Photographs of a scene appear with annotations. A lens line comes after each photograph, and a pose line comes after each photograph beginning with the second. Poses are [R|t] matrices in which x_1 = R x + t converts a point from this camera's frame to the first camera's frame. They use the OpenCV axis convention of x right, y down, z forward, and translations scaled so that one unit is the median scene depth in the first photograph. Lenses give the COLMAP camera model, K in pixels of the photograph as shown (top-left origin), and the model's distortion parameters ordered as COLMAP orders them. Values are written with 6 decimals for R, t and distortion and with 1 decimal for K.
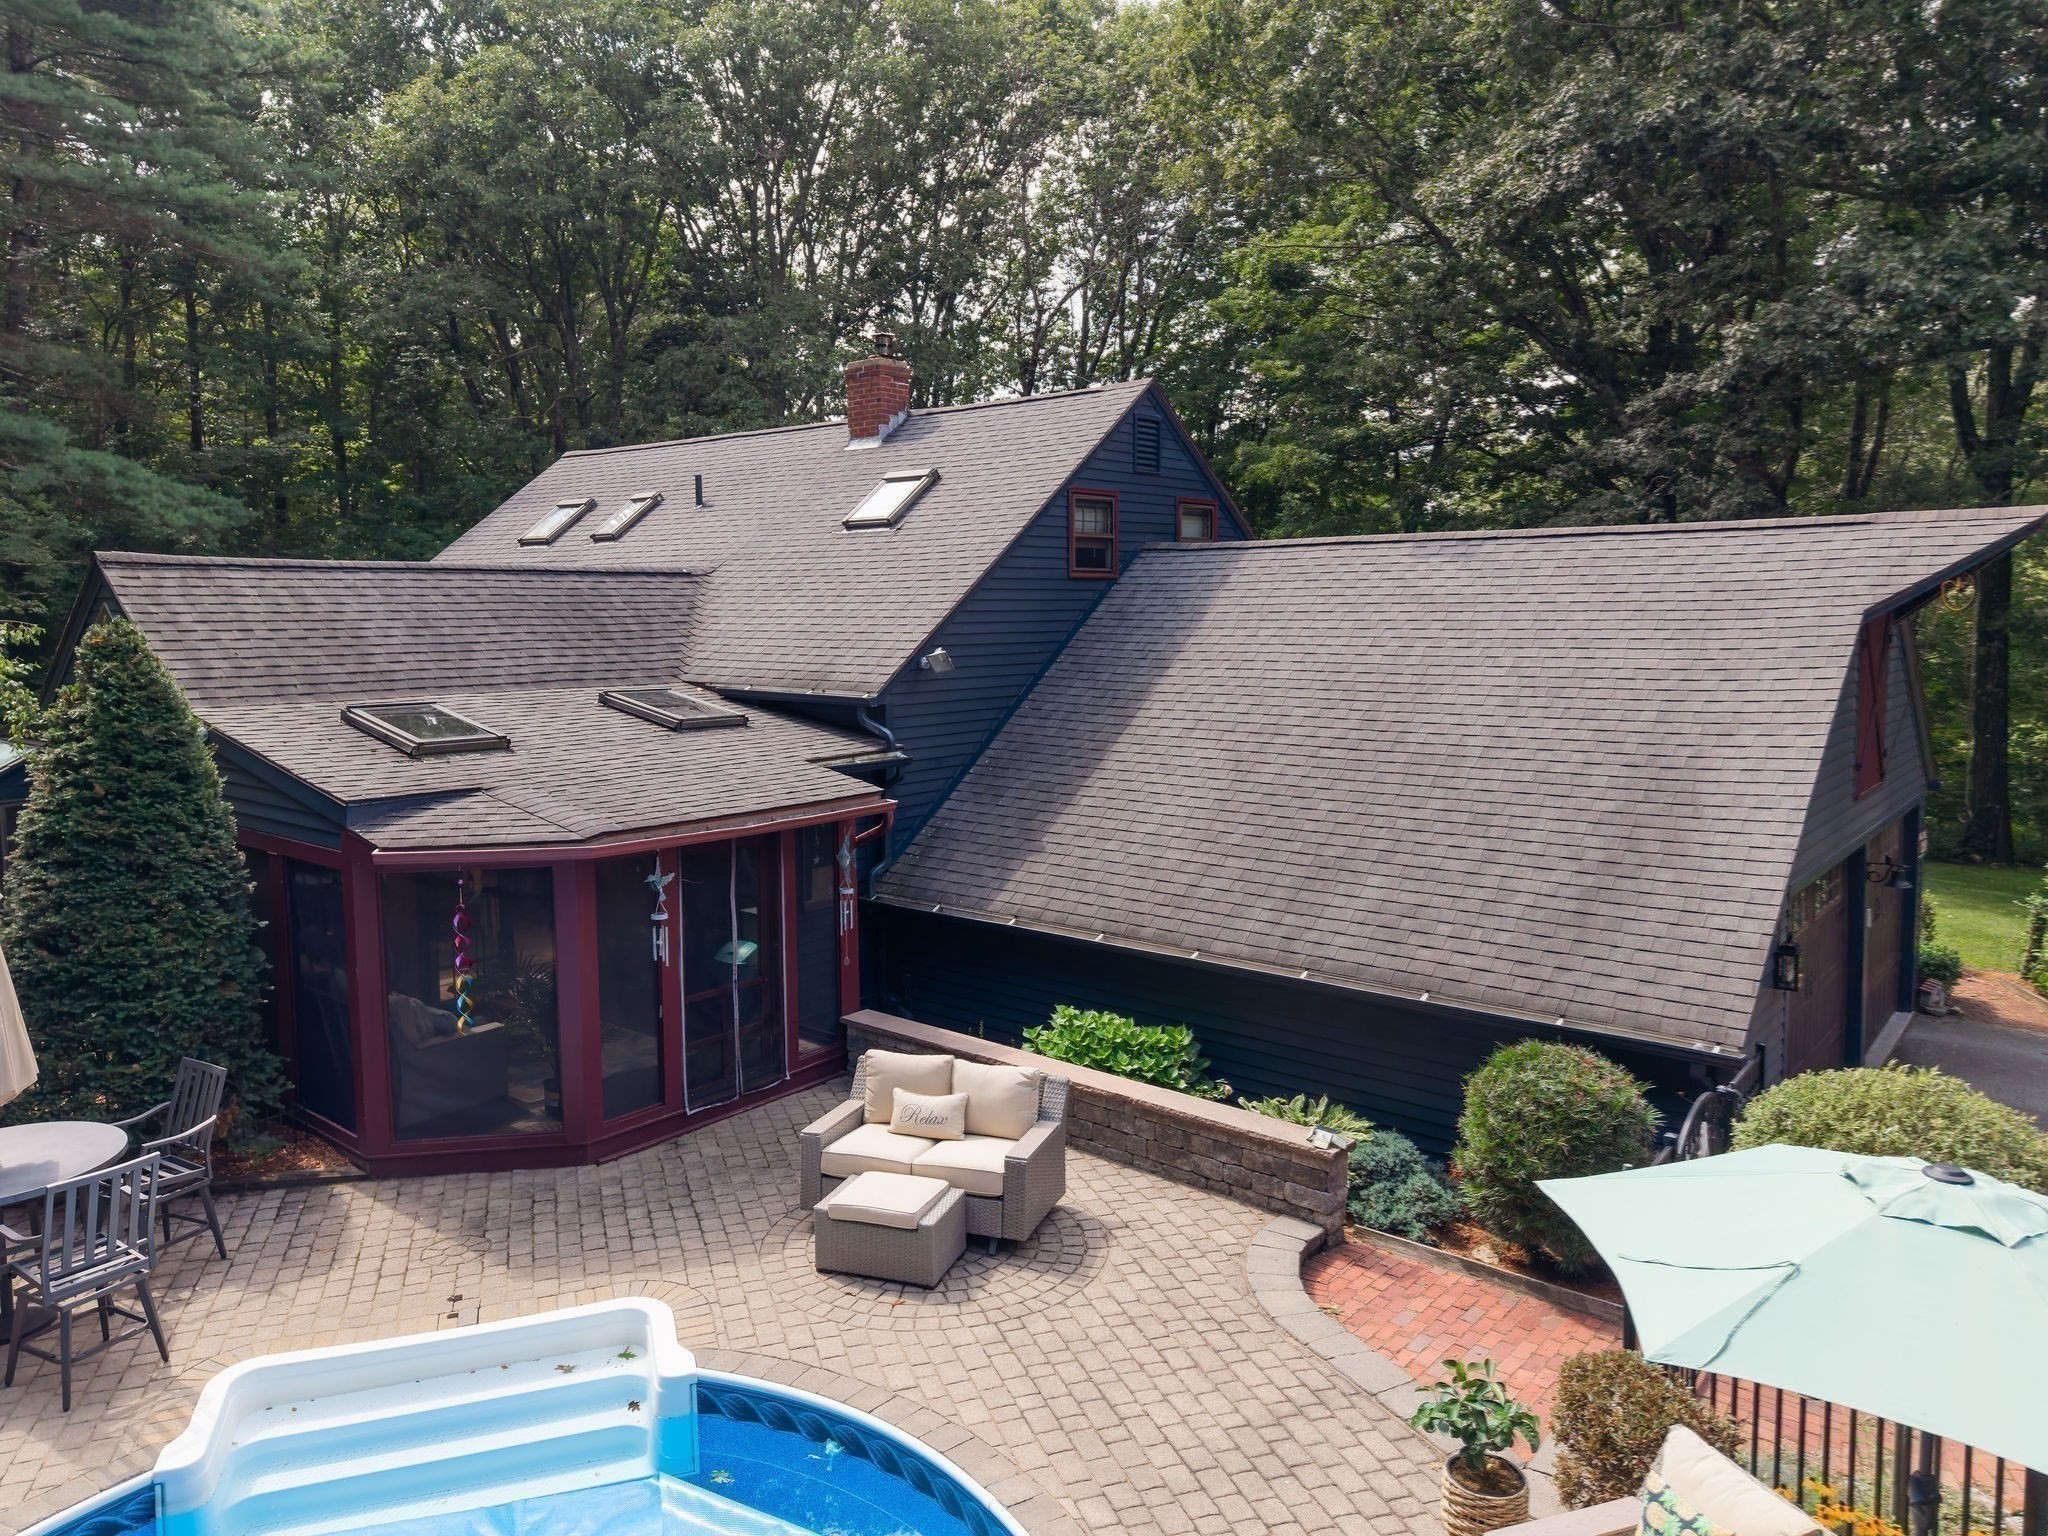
lens RADIAL K [[1389.7, 0, 1024.2], [0, 1389.7, 714.5], [0, 0, 1]] dist [0.029108, -0.000073]
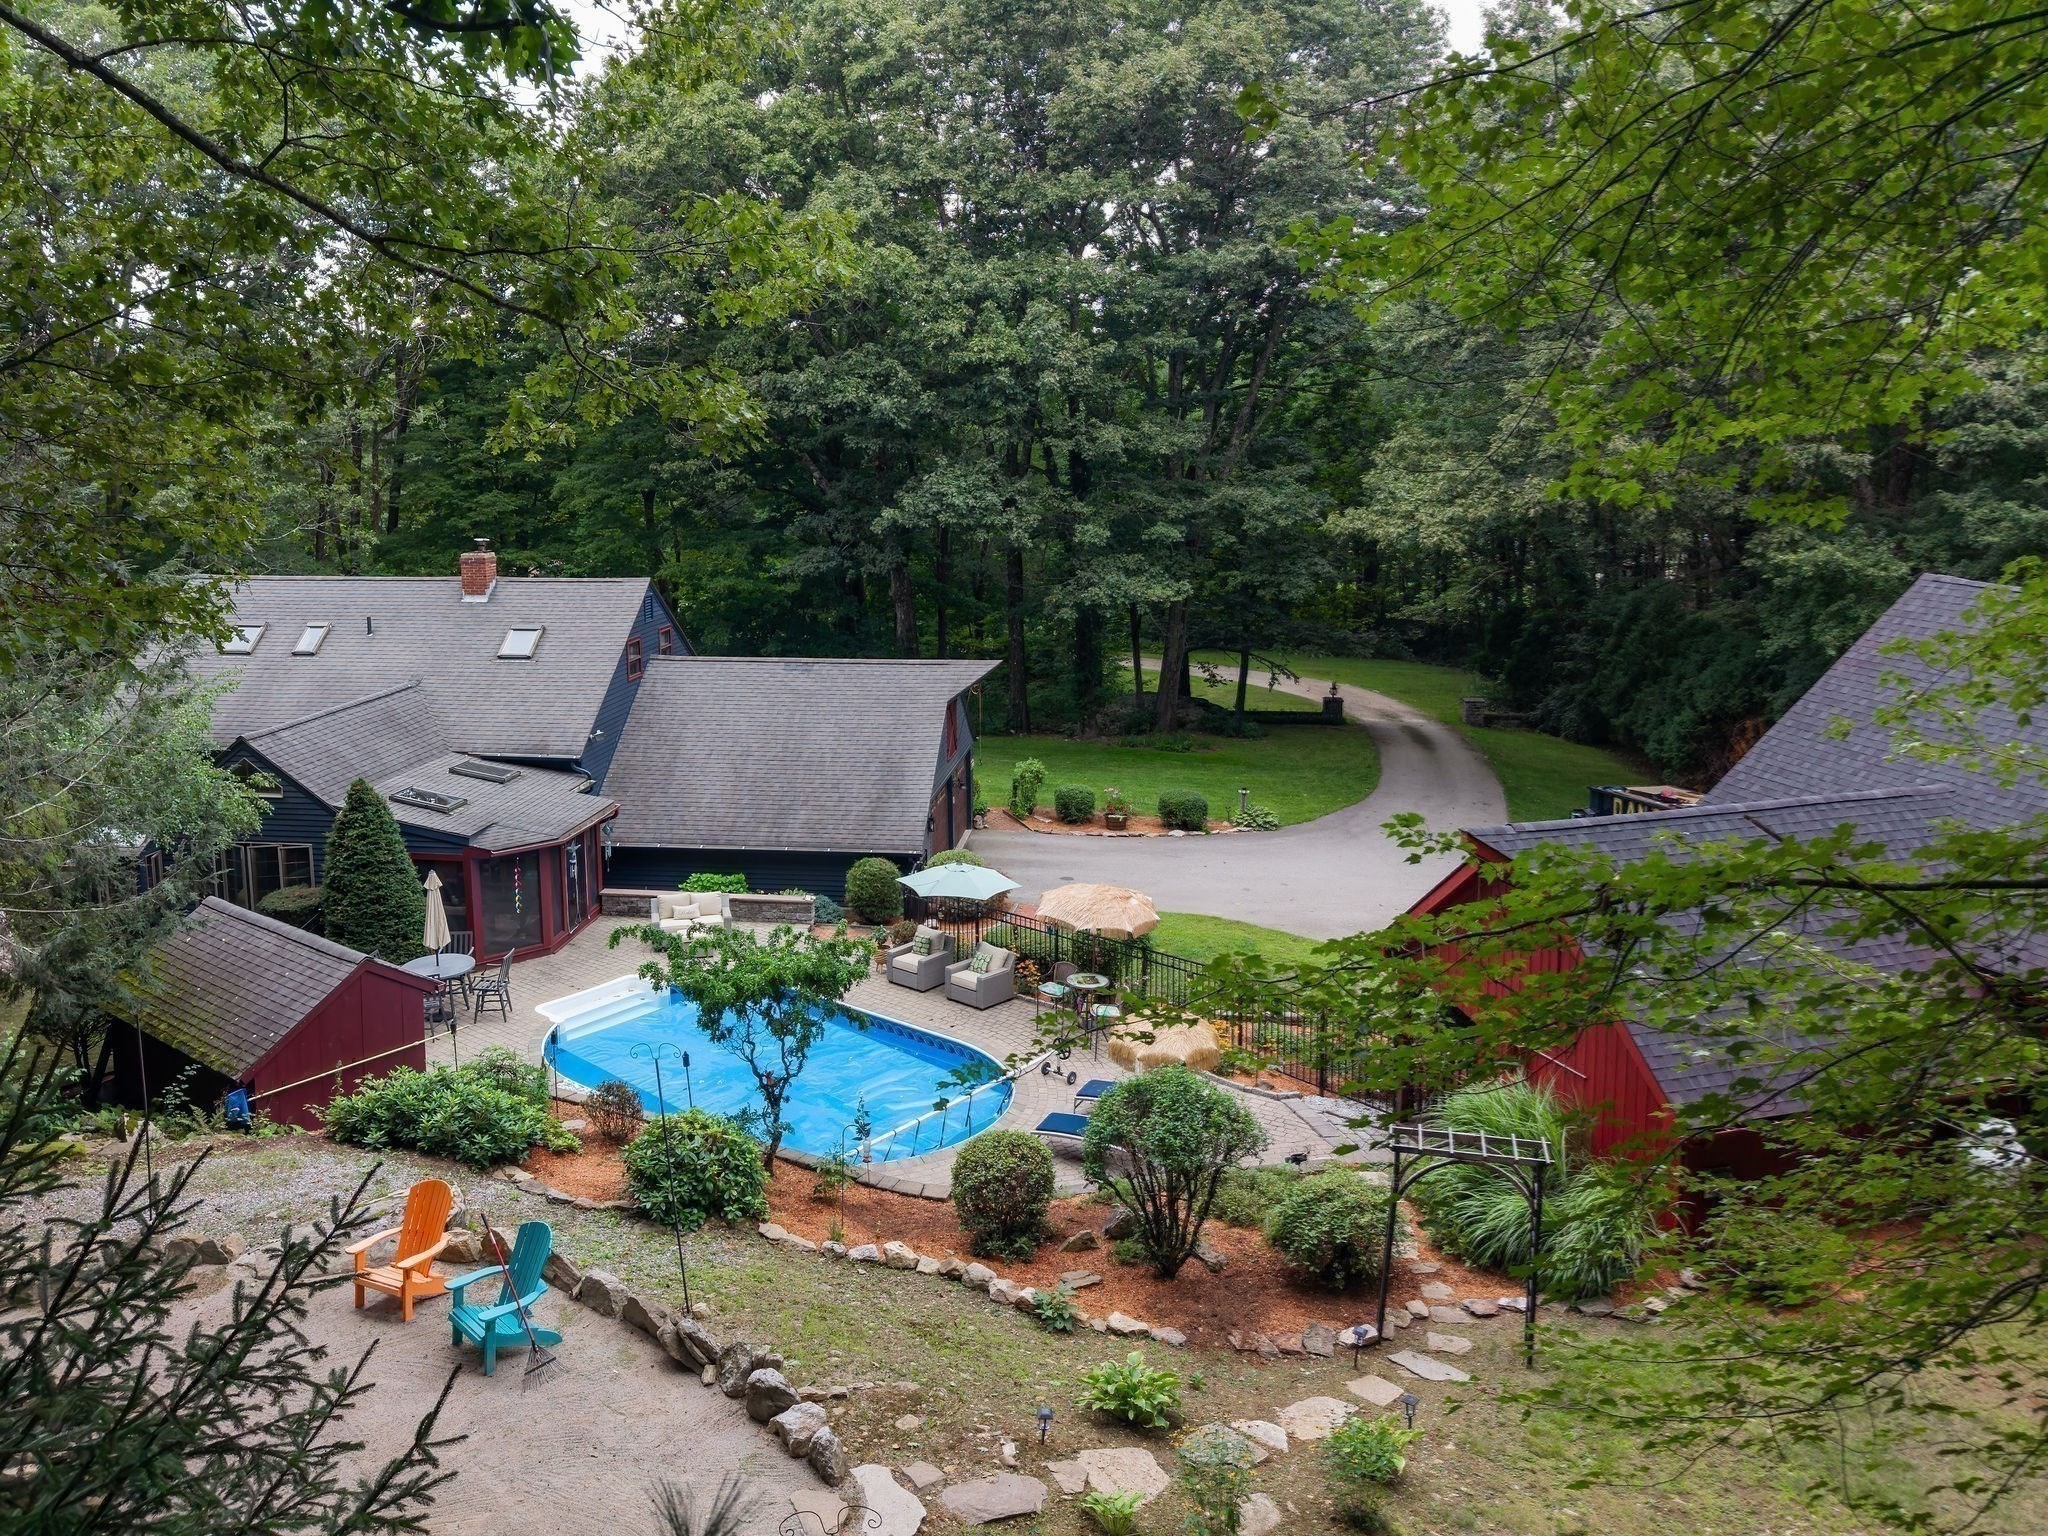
lens RADIAL K [[1434.7, 0, 1024.0], [0, 1434.7, 768.0], [0, 0, 1]] dist [-0.001249, -0.000458]
pose [[0.837107, -0.111138, 0.535631, -0.918844], [0.036771, 0.988362, 0.147608, -0.380979], [-0.545803, -0.103868, 0.831451, -1.645473]]
